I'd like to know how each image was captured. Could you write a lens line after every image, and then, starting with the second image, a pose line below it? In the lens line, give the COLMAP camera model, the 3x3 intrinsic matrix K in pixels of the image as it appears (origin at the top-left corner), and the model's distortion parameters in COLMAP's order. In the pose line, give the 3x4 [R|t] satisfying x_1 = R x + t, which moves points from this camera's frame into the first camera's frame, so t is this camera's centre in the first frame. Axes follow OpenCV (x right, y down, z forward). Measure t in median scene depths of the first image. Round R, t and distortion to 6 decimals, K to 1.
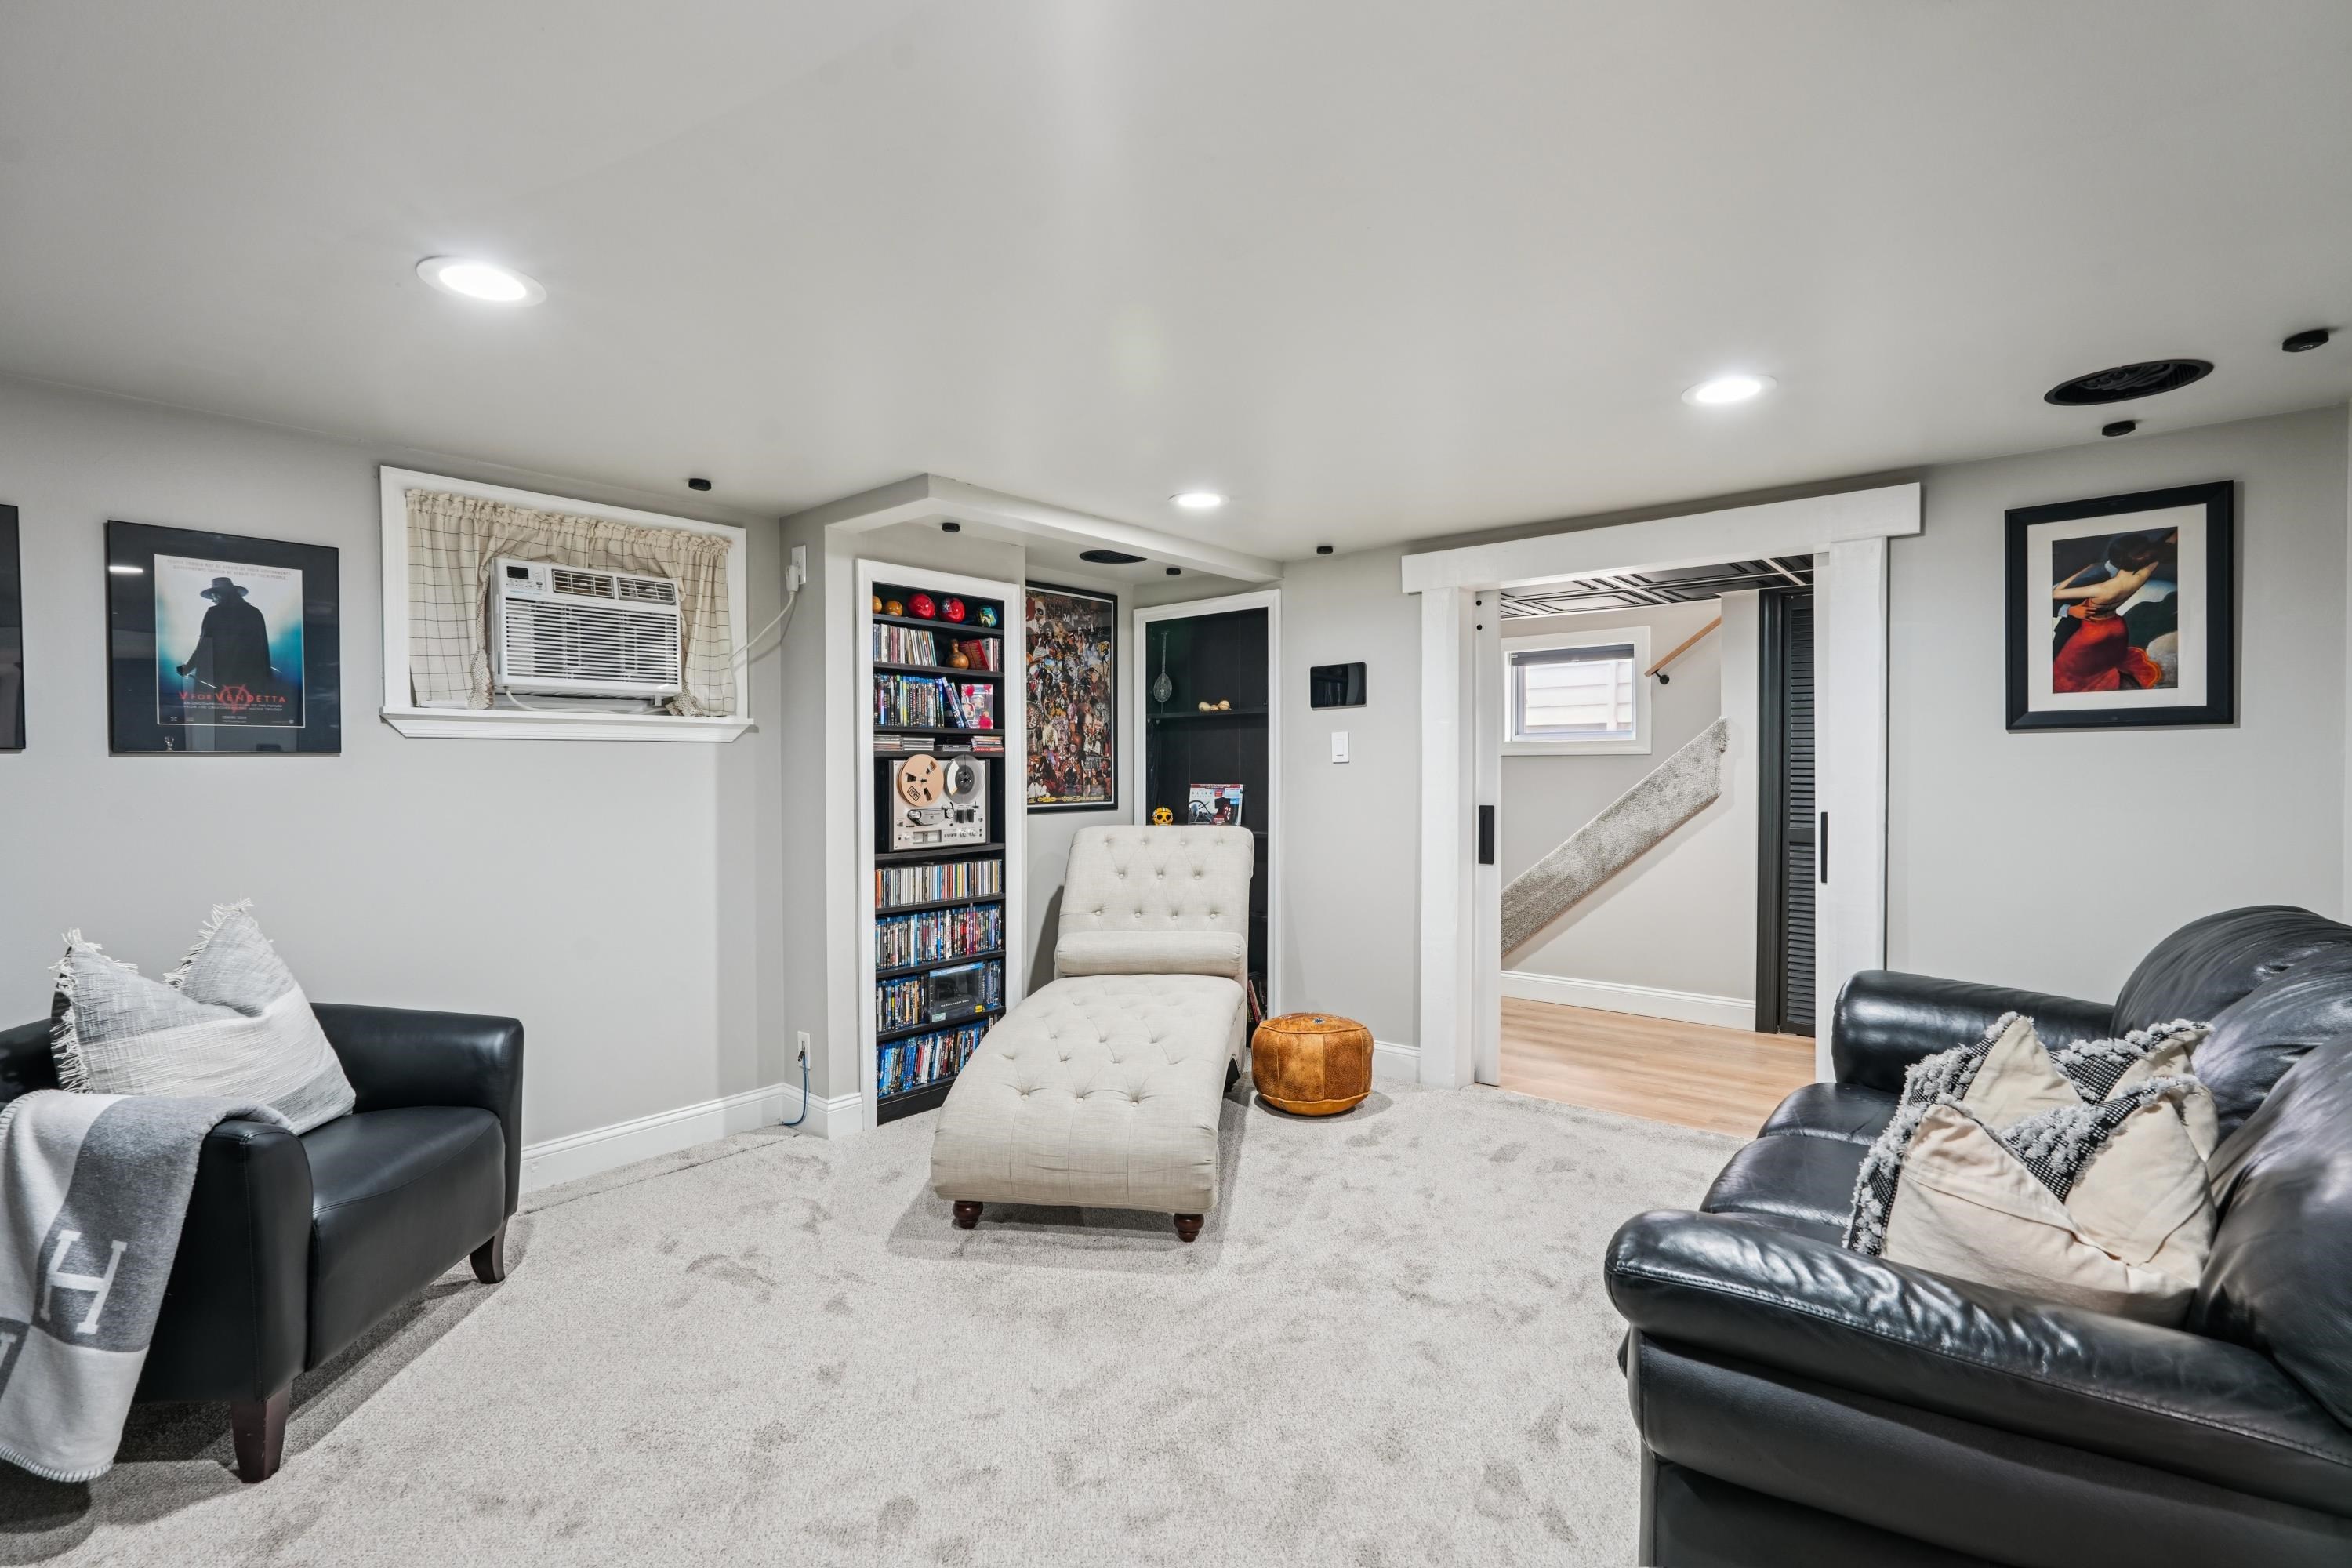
lens RADIAL K [[1094.3, 0, 1175.1], [0, 1094.3, 770.9], [0, 0, 1]] dist [0.003817, 0.001306]
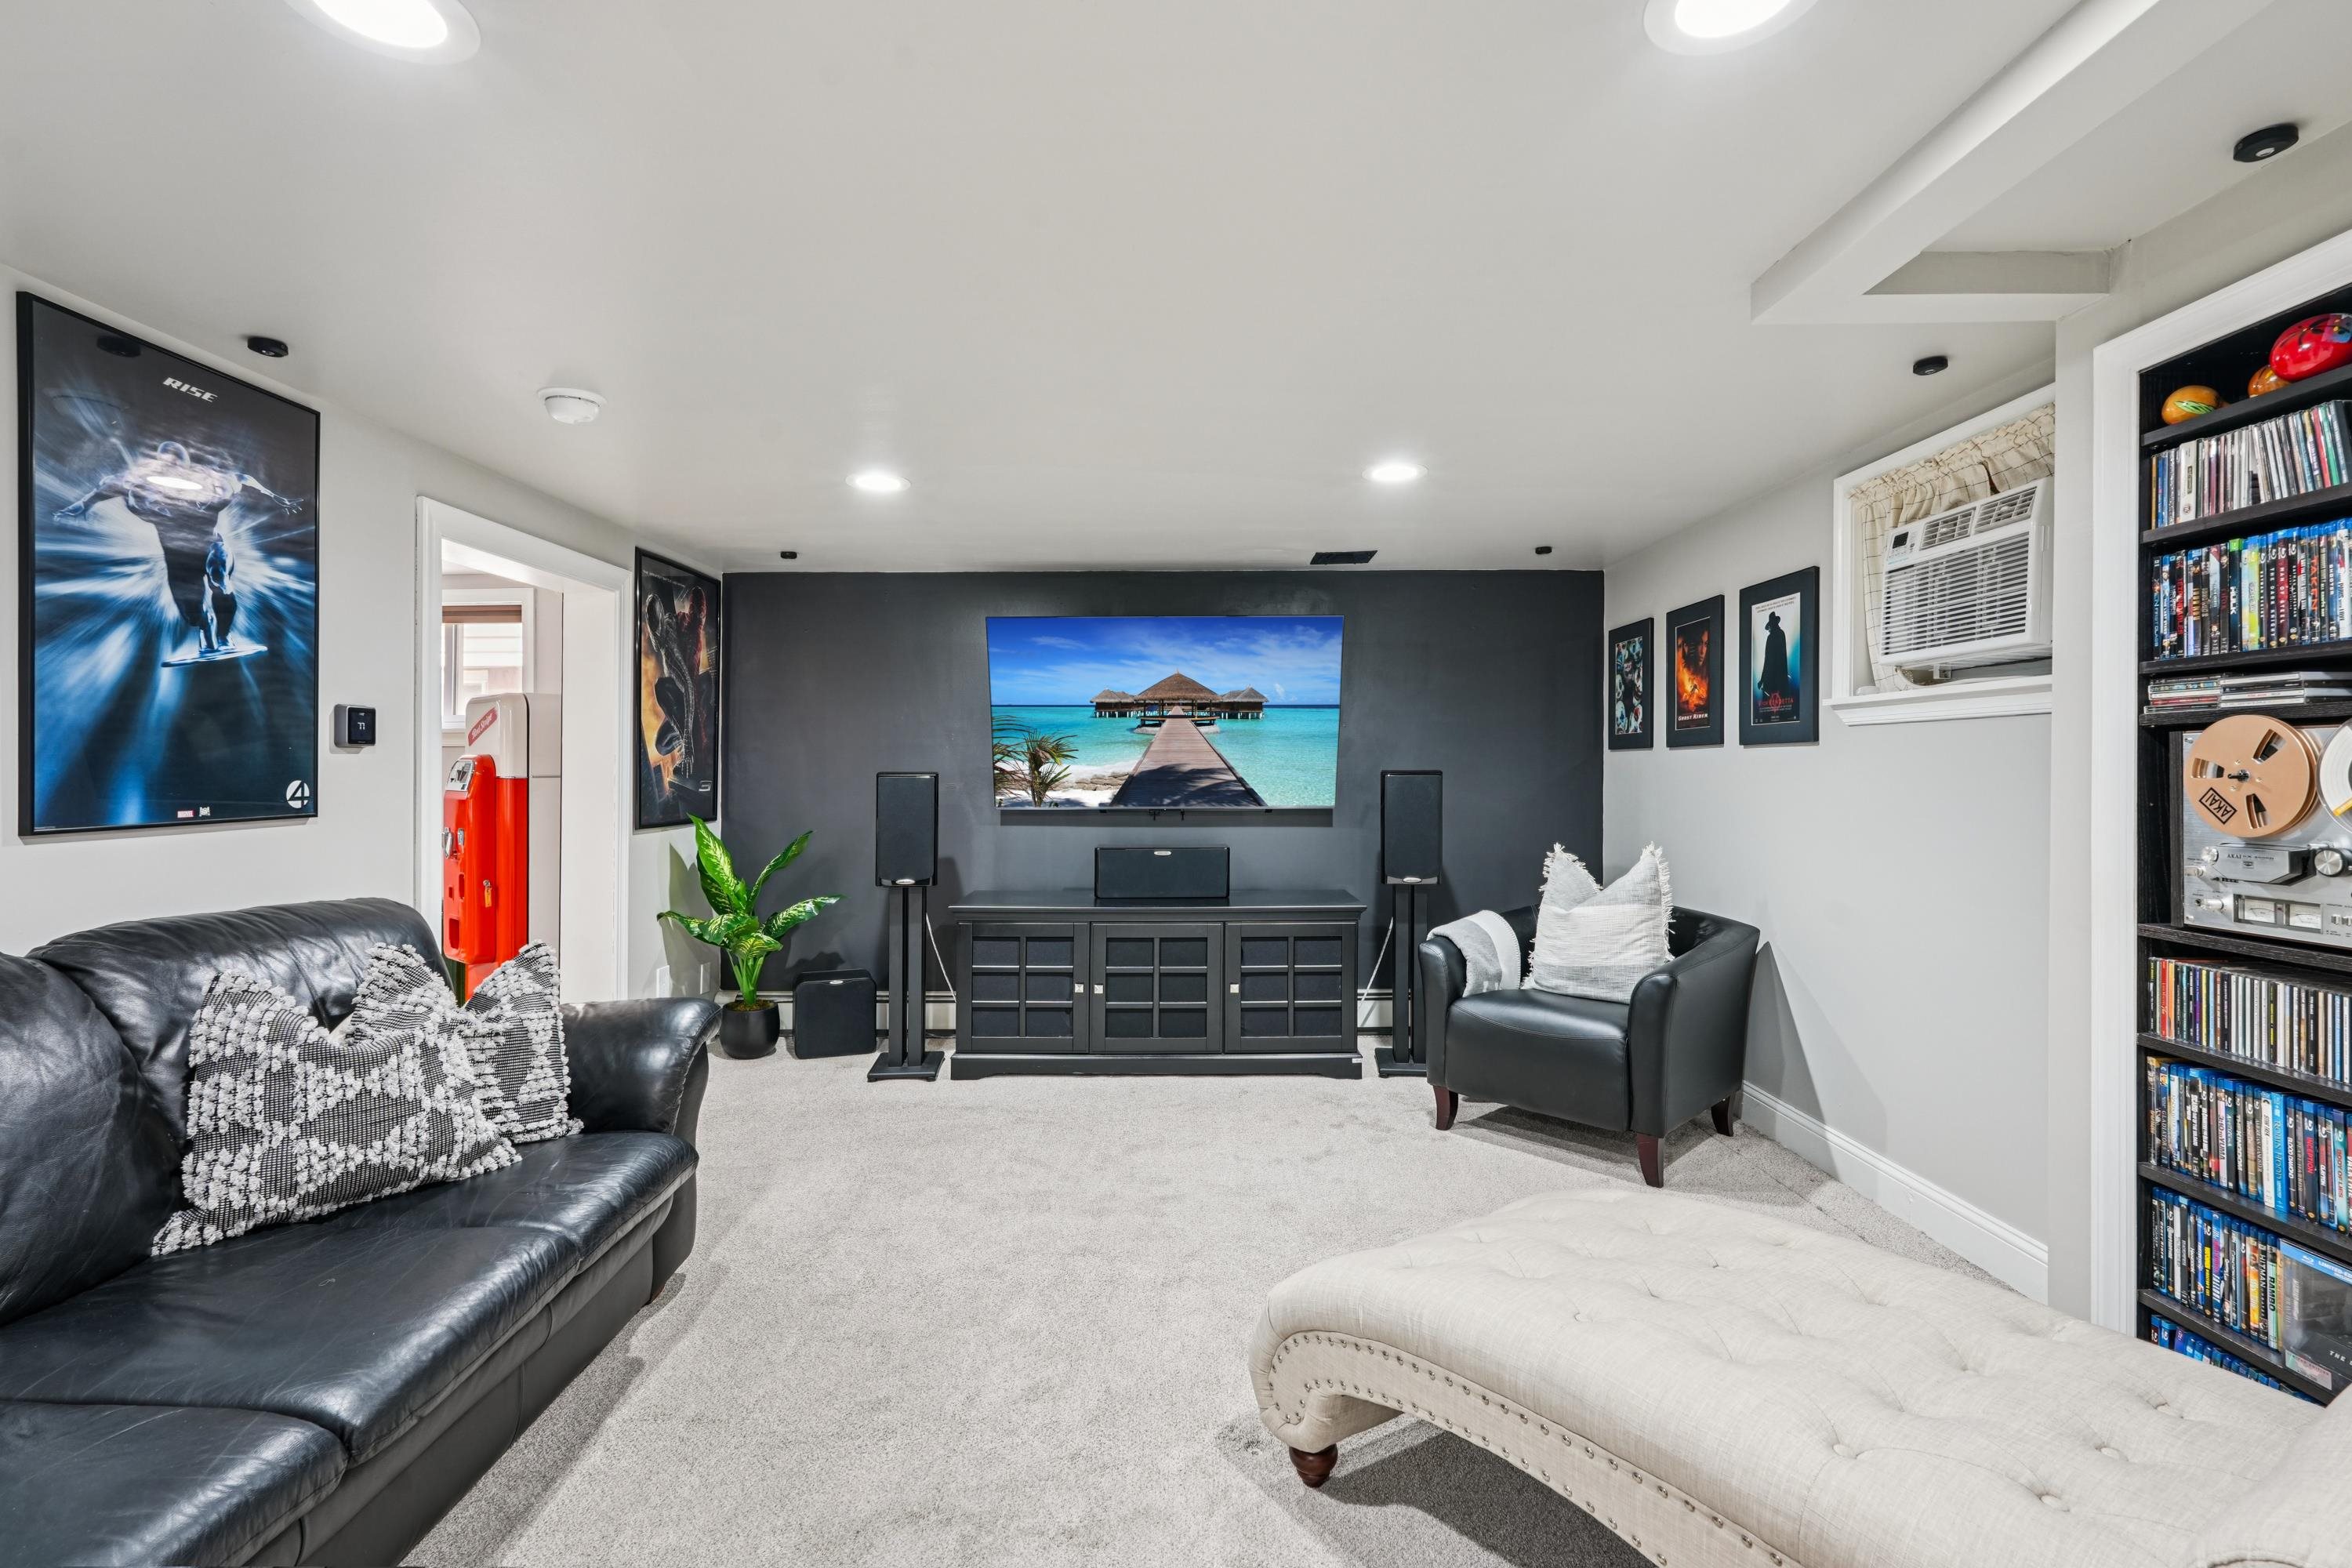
lens RADIAL K [[1094.3, 0, 1190.0], [0, 1094.3, 779.2], [0, 0, 1]] dist [0.003817, 0.001306]
pose [[-0.758906, 0.014581, -0.651037, 0.466147], [0.006755, 0.999872, 0.014520, 0.001136], [0.651165, 0.006622, -0.758907, 1.369481]]
